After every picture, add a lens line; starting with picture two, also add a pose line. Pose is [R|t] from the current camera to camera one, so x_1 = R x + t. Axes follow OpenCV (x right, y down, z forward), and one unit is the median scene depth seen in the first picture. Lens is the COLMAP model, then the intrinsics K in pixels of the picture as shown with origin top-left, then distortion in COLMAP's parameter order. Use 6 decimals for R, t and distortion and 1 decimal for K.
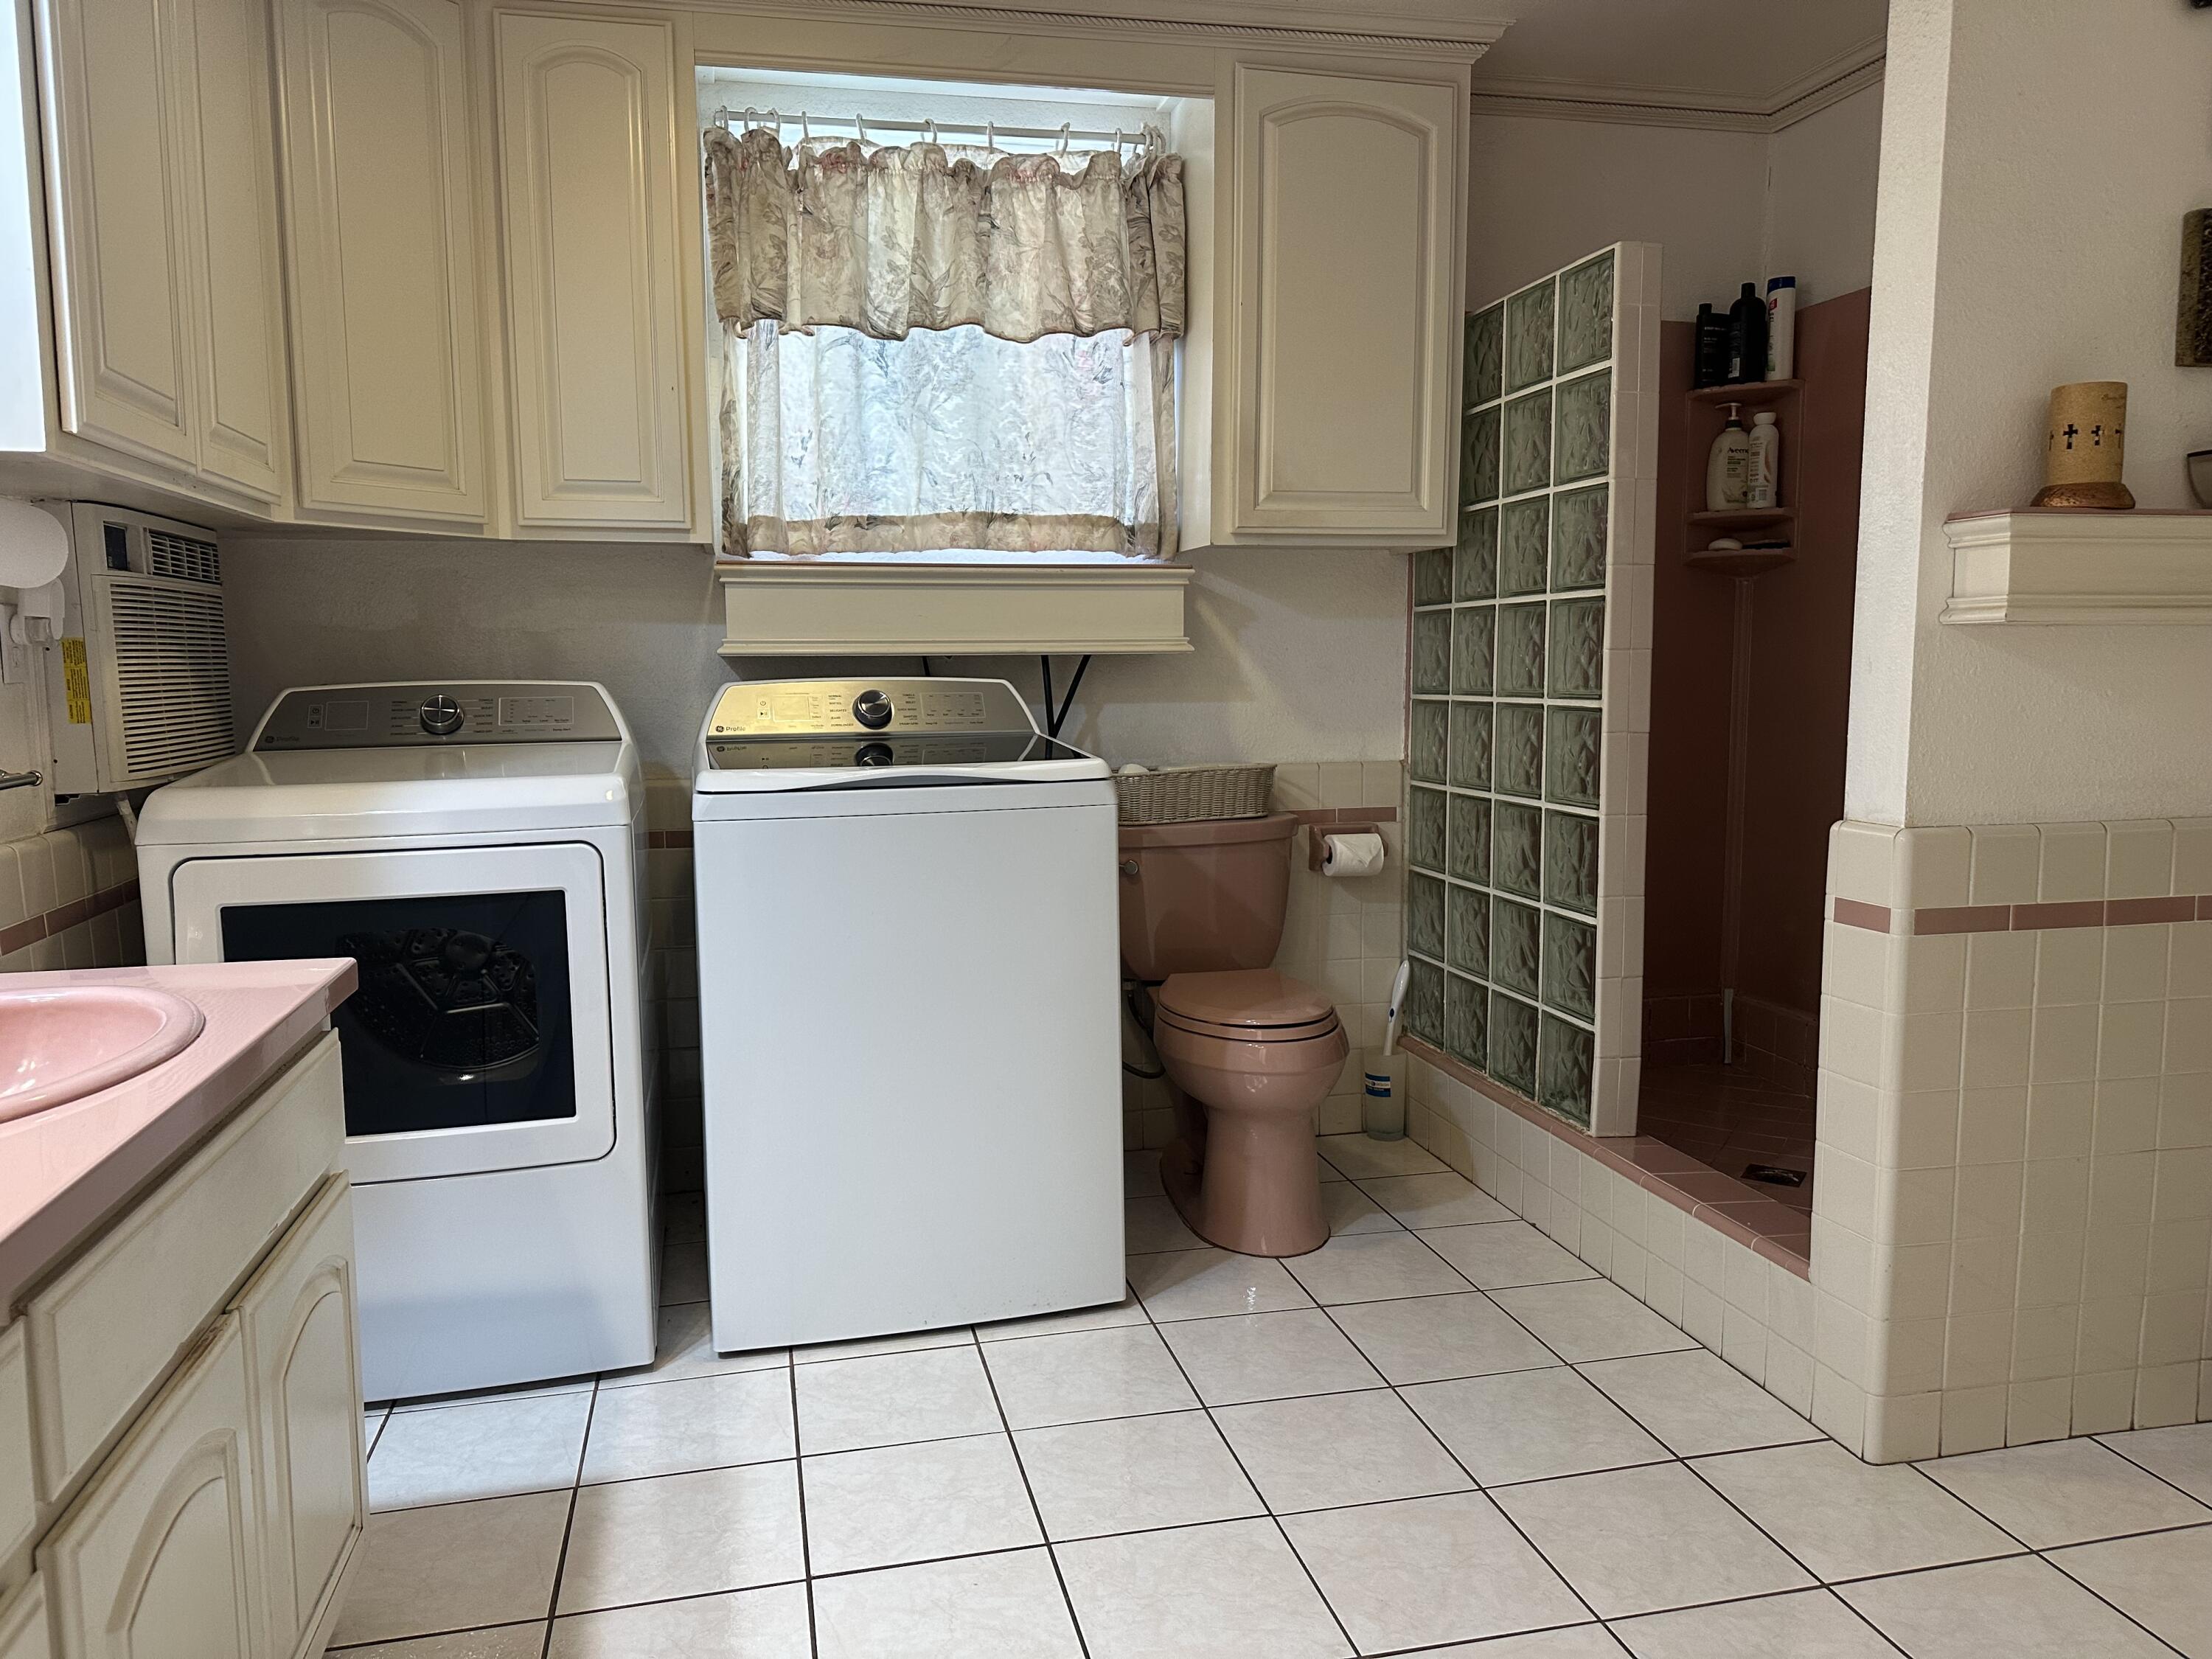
lens RADIAL K [[1582.4, 0, 1106.6], [0, 1582.4, 829.9], [0, 0, 1]] dist [0.055046, -0.055321]
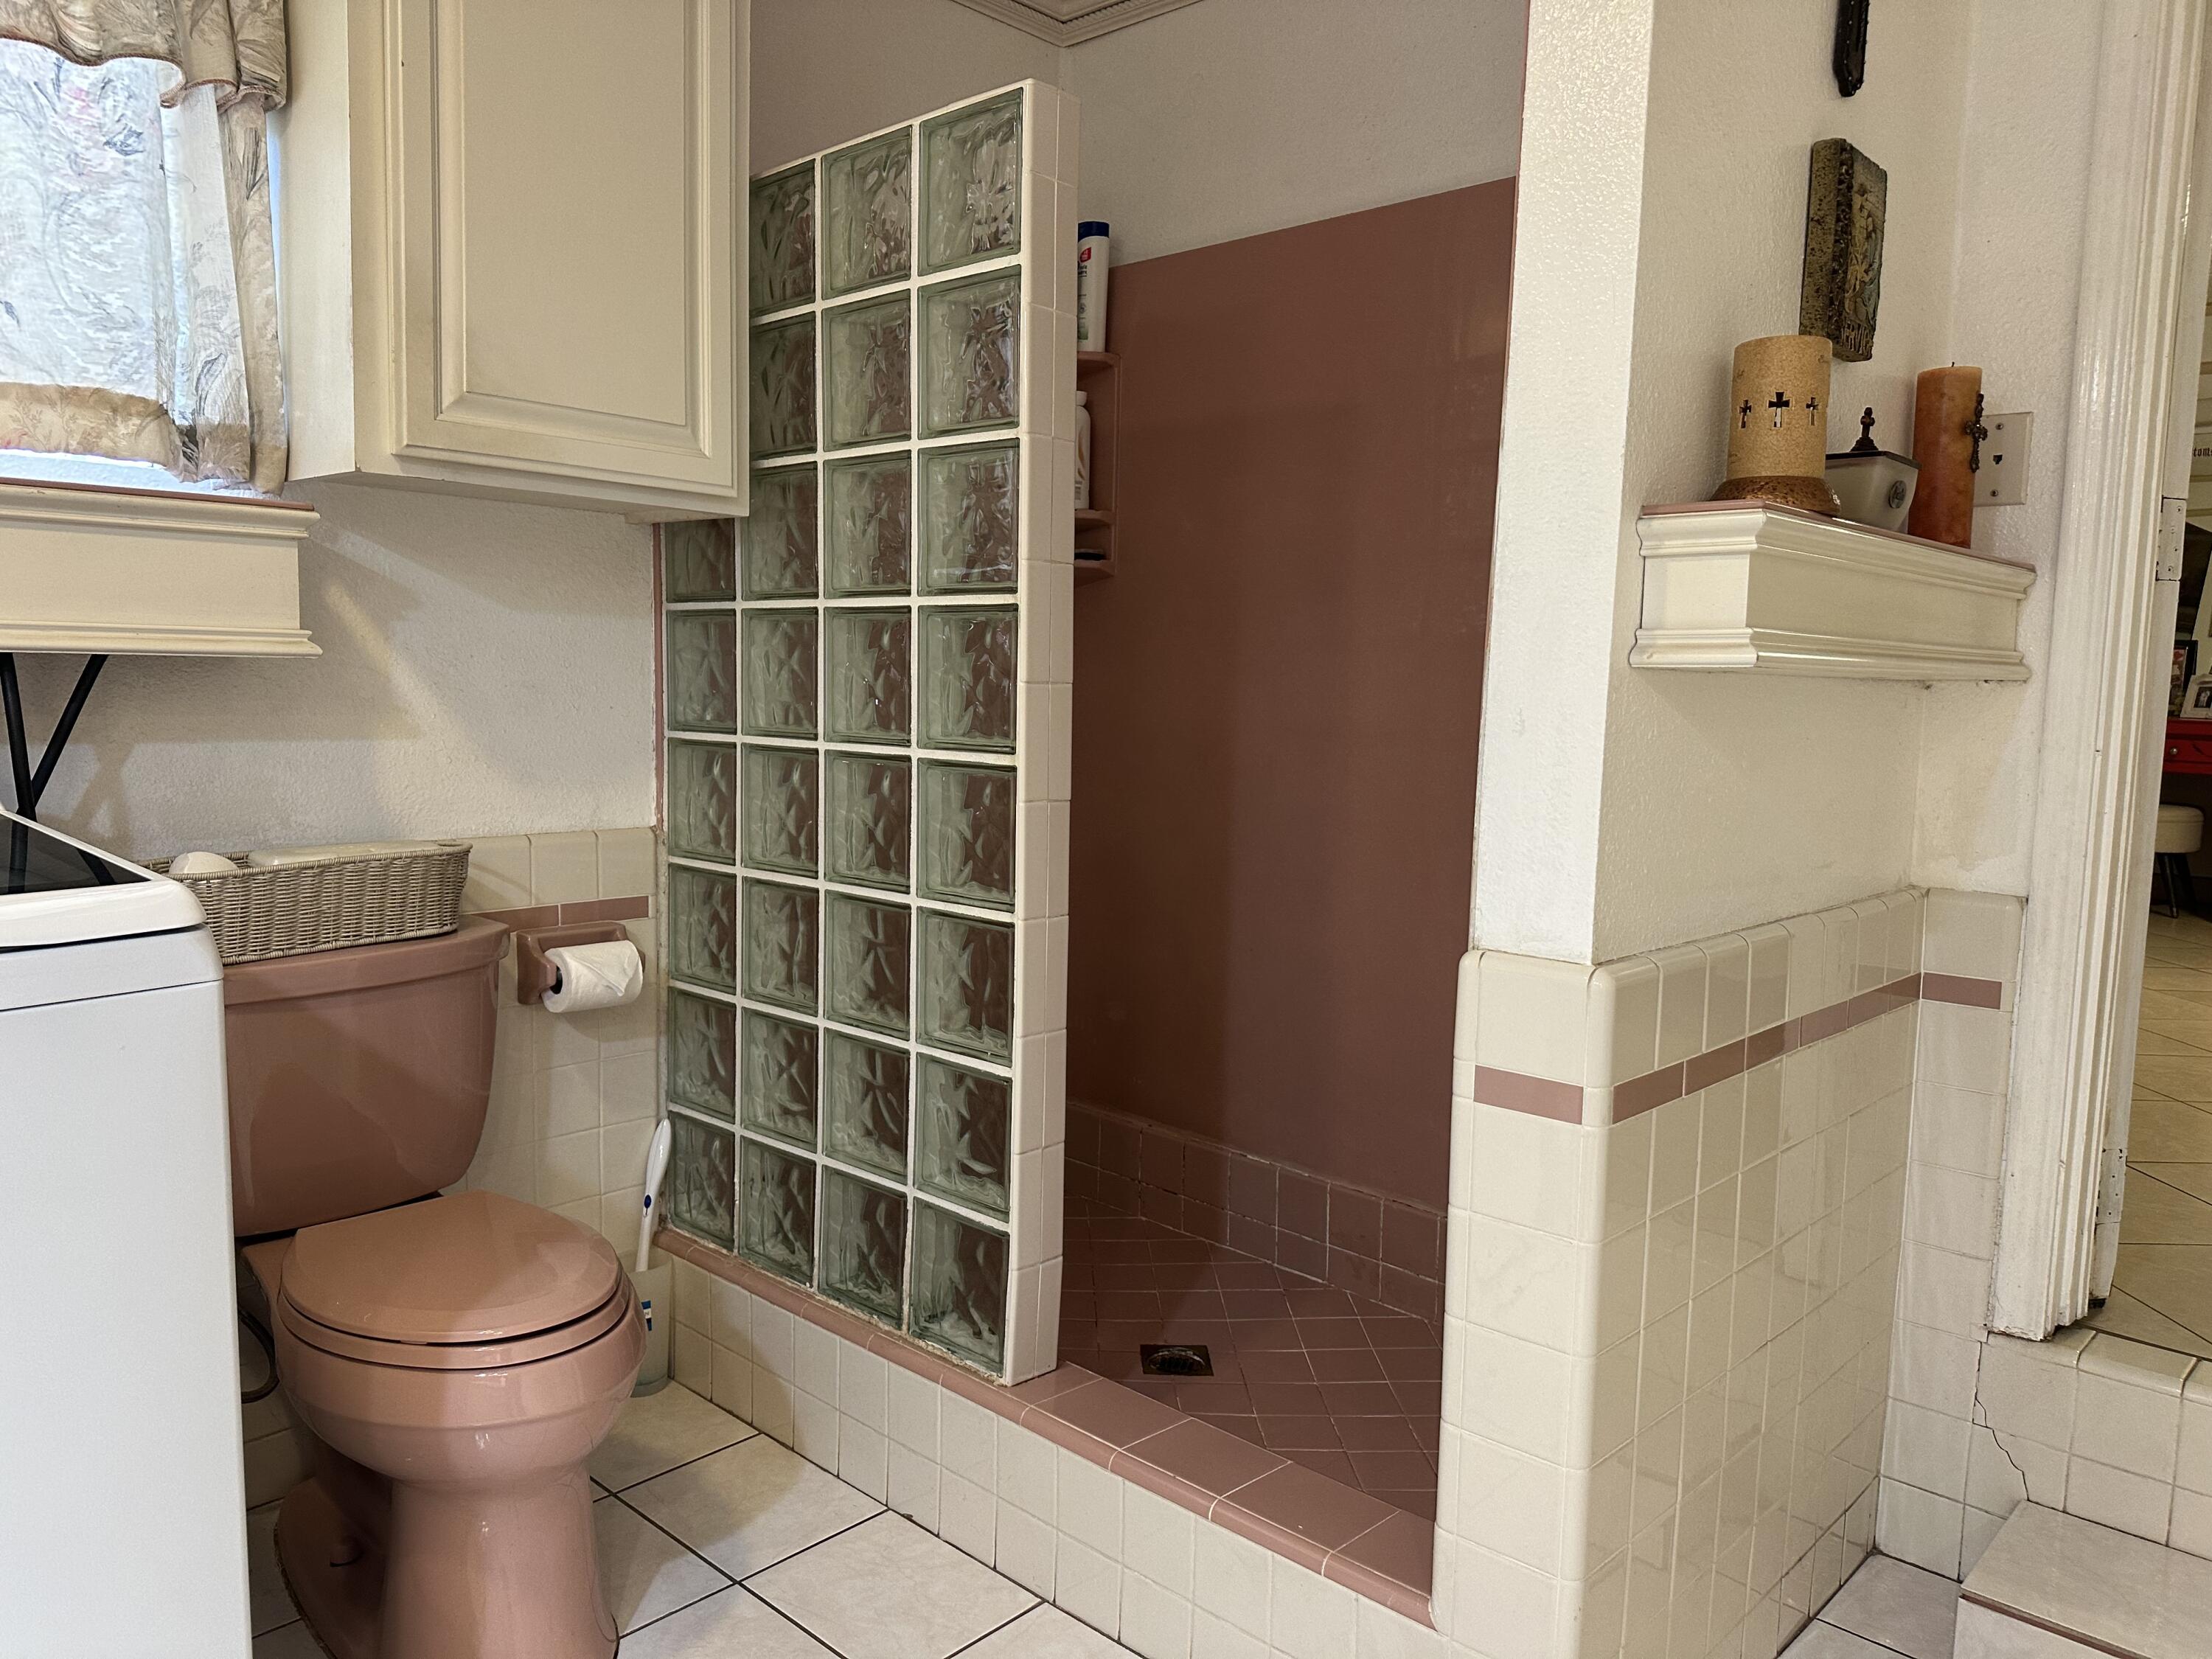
lens RADIAL K [[1582.4, 0, 1108.3], [0, 1582.4, 827.3], [0, 0, 1]] dist [0.055046, -0.055321]
pose [[0.835644, -0.025213, 0.548693, -0.027619], [0.028976, 0.999578, 0.001801, -0.044727], [-0.548507, 0.014394, 0.836022, 0.367014]]
